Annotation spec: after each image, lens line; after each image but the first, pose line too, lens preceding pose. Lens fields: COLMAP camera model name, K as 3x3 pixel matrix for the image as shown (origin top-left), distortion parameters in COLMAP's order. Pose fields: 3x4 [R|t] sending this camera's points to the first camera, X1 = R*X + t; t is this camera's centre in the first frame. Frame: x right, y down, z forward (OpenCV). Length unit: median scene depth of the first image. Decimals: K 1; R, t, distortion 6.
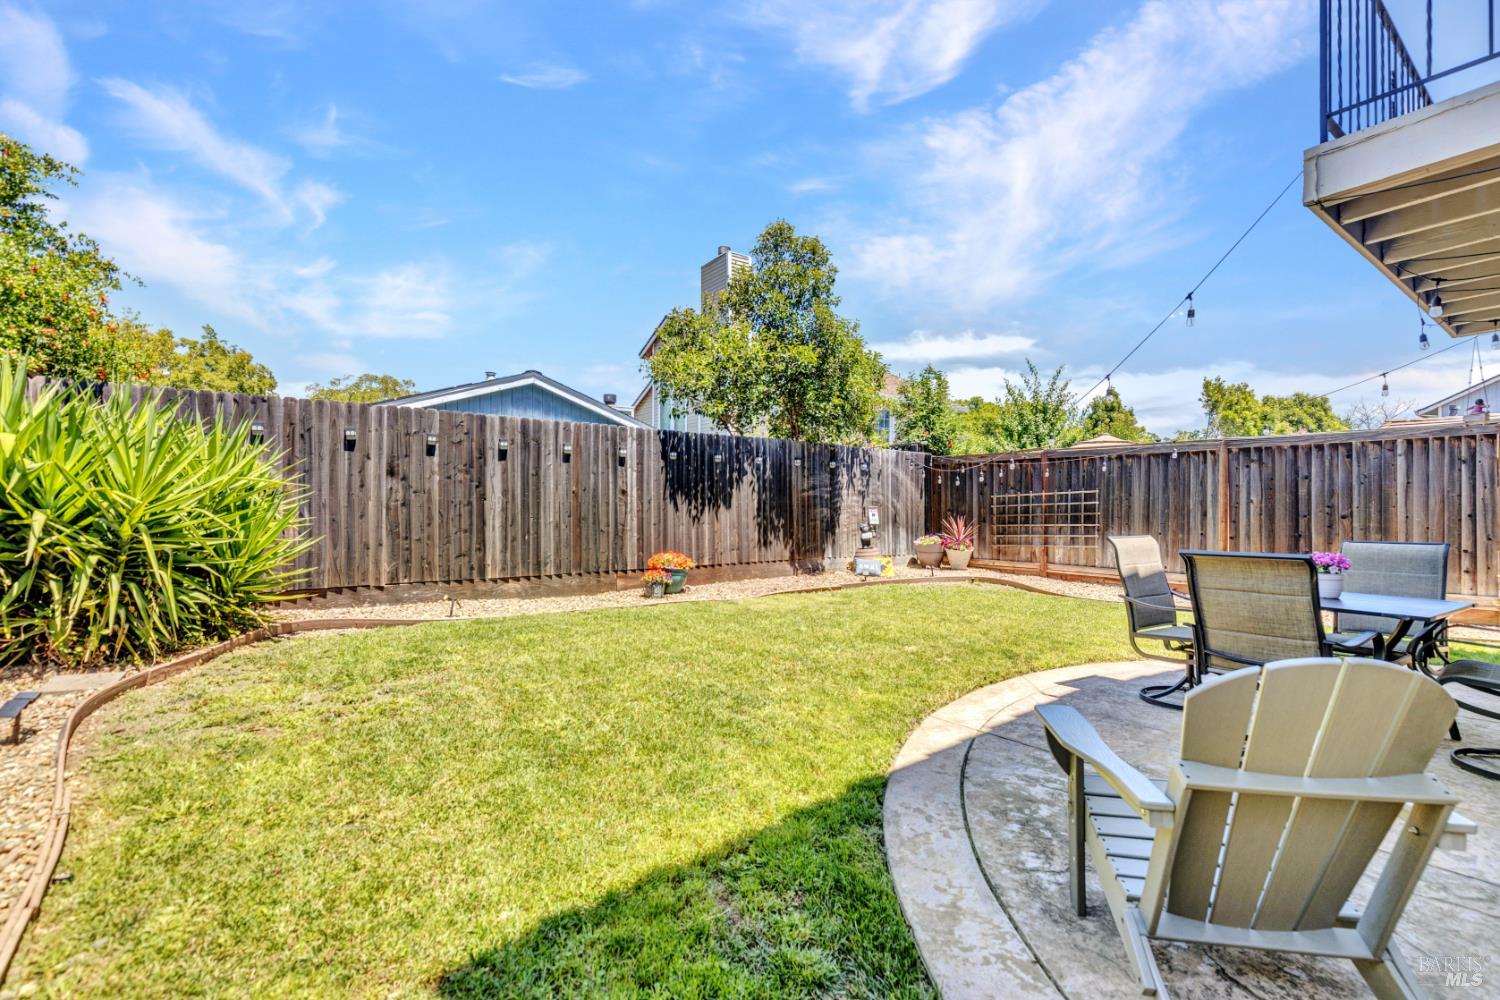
lens RADIAL K [[674.9, 0, 751.5], [0, 674.9, 490.2], [0, 0, 1]] dist [0.007197, -0.000050]
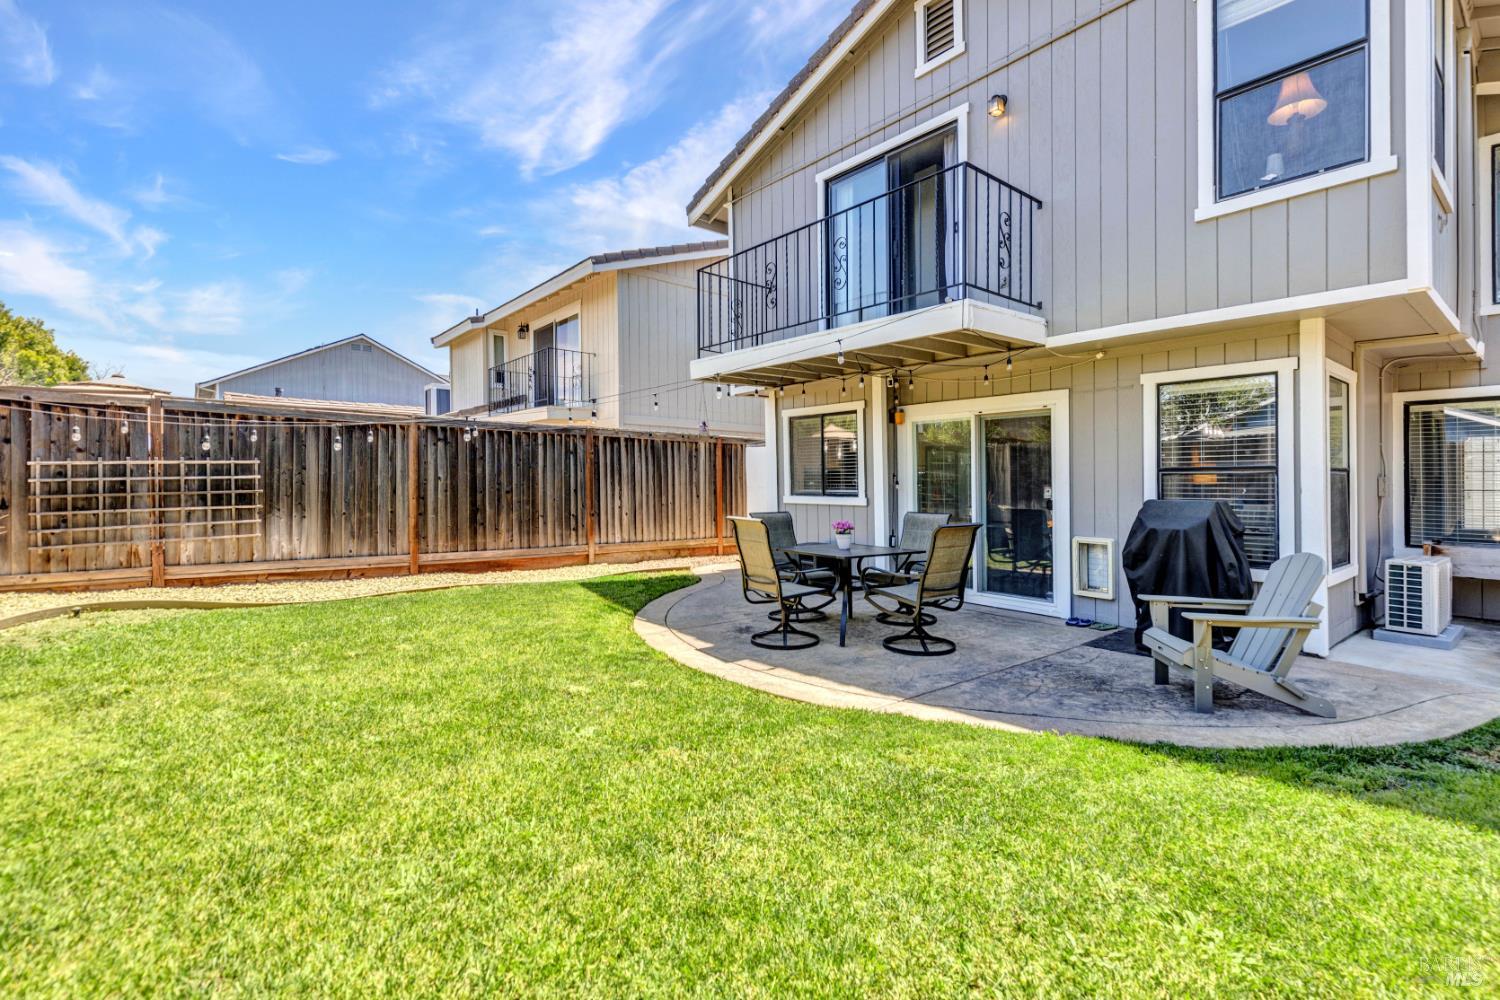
lens RADIAL K [[676.5, 0, 745.1], [0, 676.5, 474.9], [0, 0, 1]] dist [0.013737, -0.000023]
pose [[-0.037598, 0.009110, 0.999251, -0.274453], [-0.035516, 0.999315, -0.010447, 0.004626], [-0.998662, -0.035882, -0.037249, 0.476514]]
